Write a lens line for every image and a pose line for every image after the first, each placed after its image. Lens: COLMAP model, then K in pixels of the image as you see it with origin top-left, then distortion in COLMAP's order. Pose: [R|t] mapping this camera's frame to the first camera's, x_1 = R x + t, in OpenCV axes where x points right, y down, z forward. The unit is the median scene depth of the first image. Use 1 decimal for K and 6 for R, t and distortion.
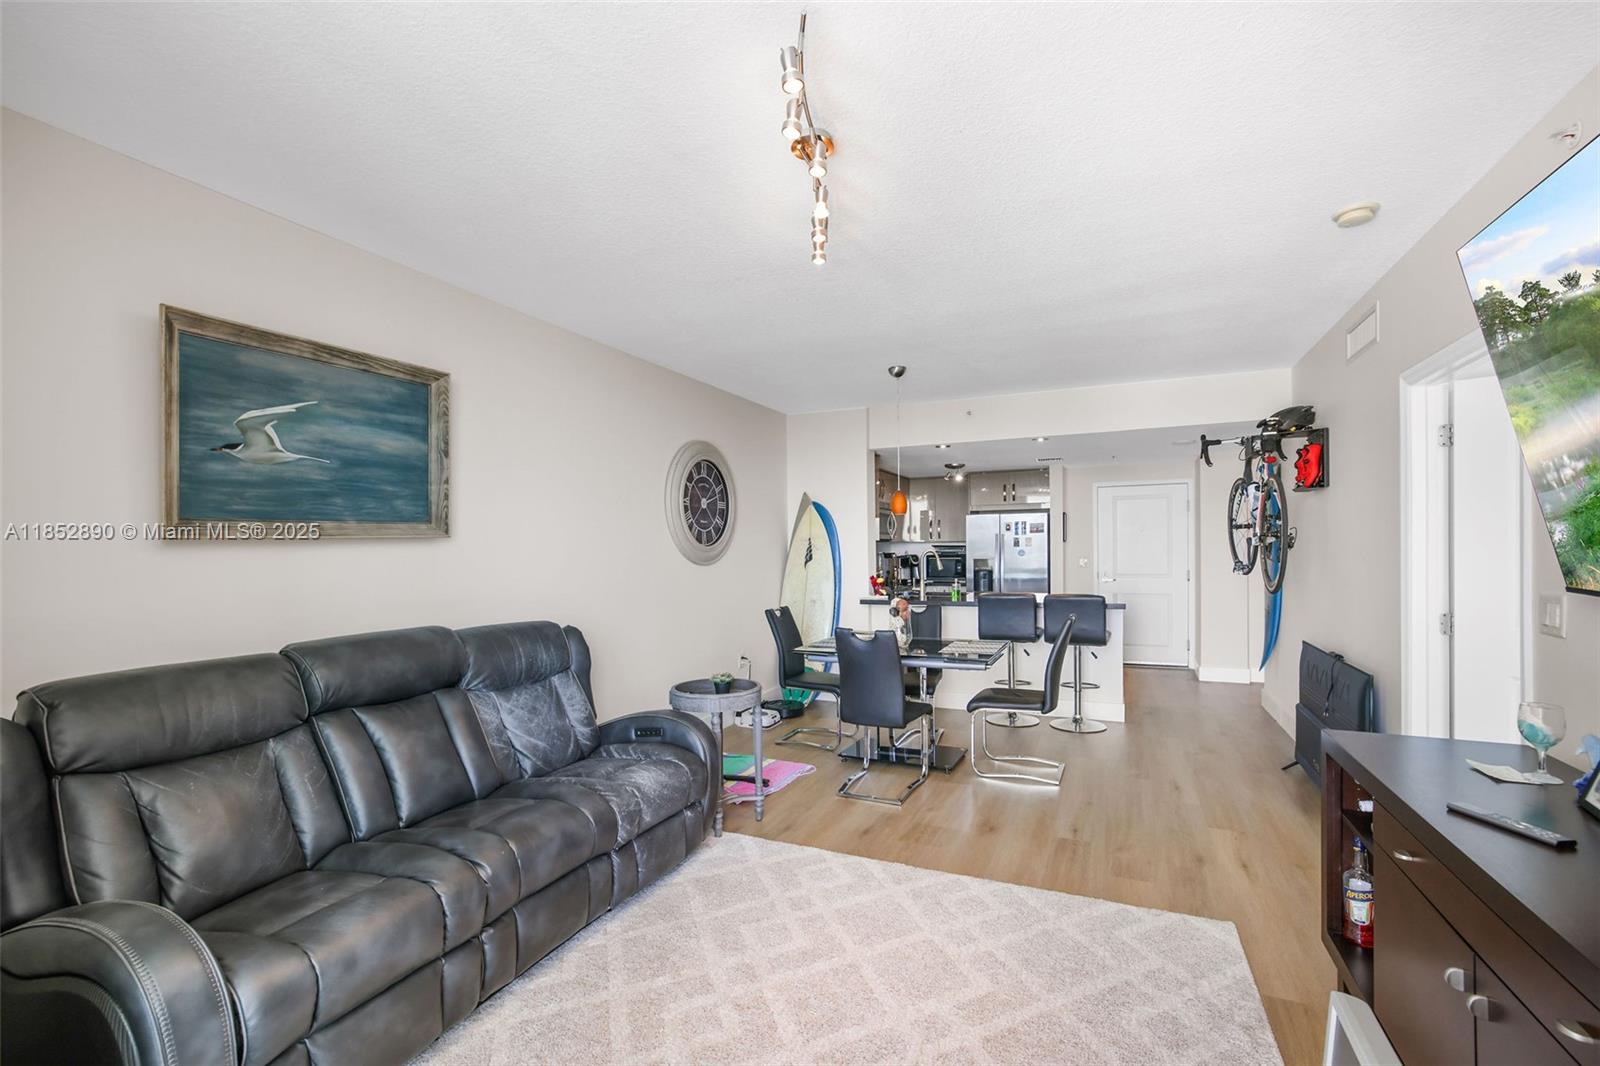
lens RADIAL K [[716.5, 0, 792.7], [0, 716.5, 546.9], [0, 0, 1]] dist [-0.000496, 0.000016]
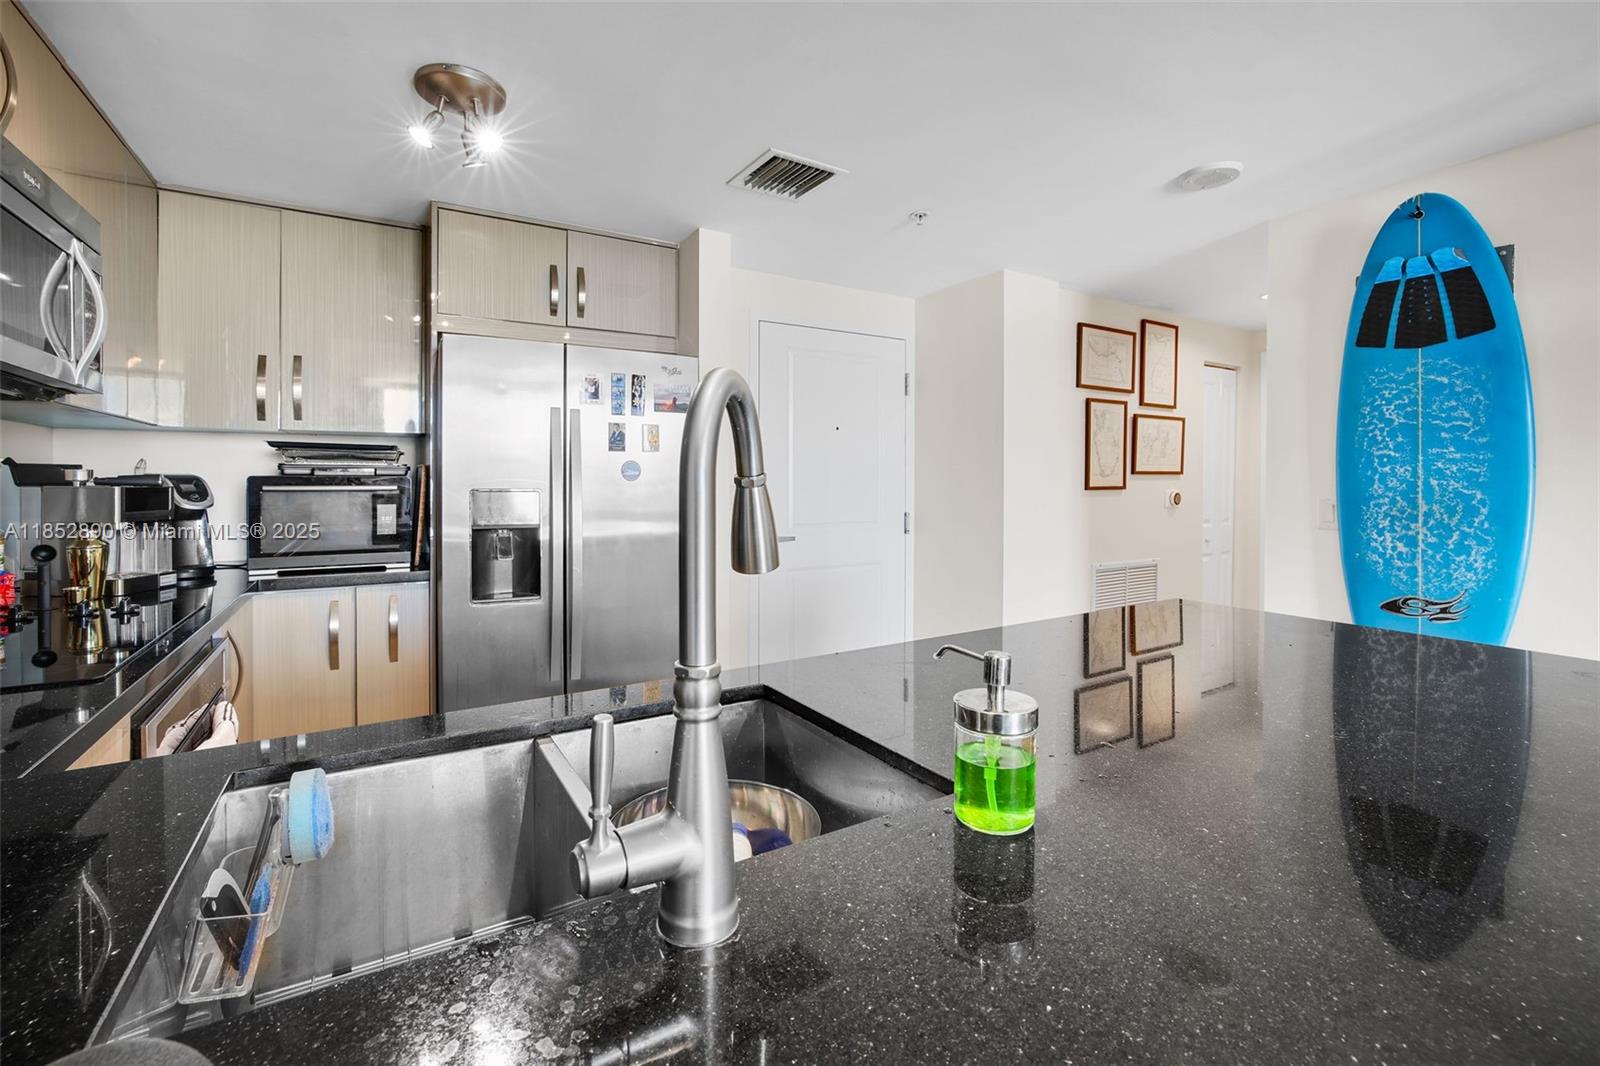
lens RADIAL K [[703.2, 0, 792.4], [0, 703.2, 497.3], [0, 0, 1]] dist [-0.001494, 0.000170]
pose [[0.571593, -0.007120, 0.820507, 0.096020], [-0.008555, 0.999856, 0.014636, 0.015385], [-0.820493, -0.015385, 0.571450, 0.750990]]
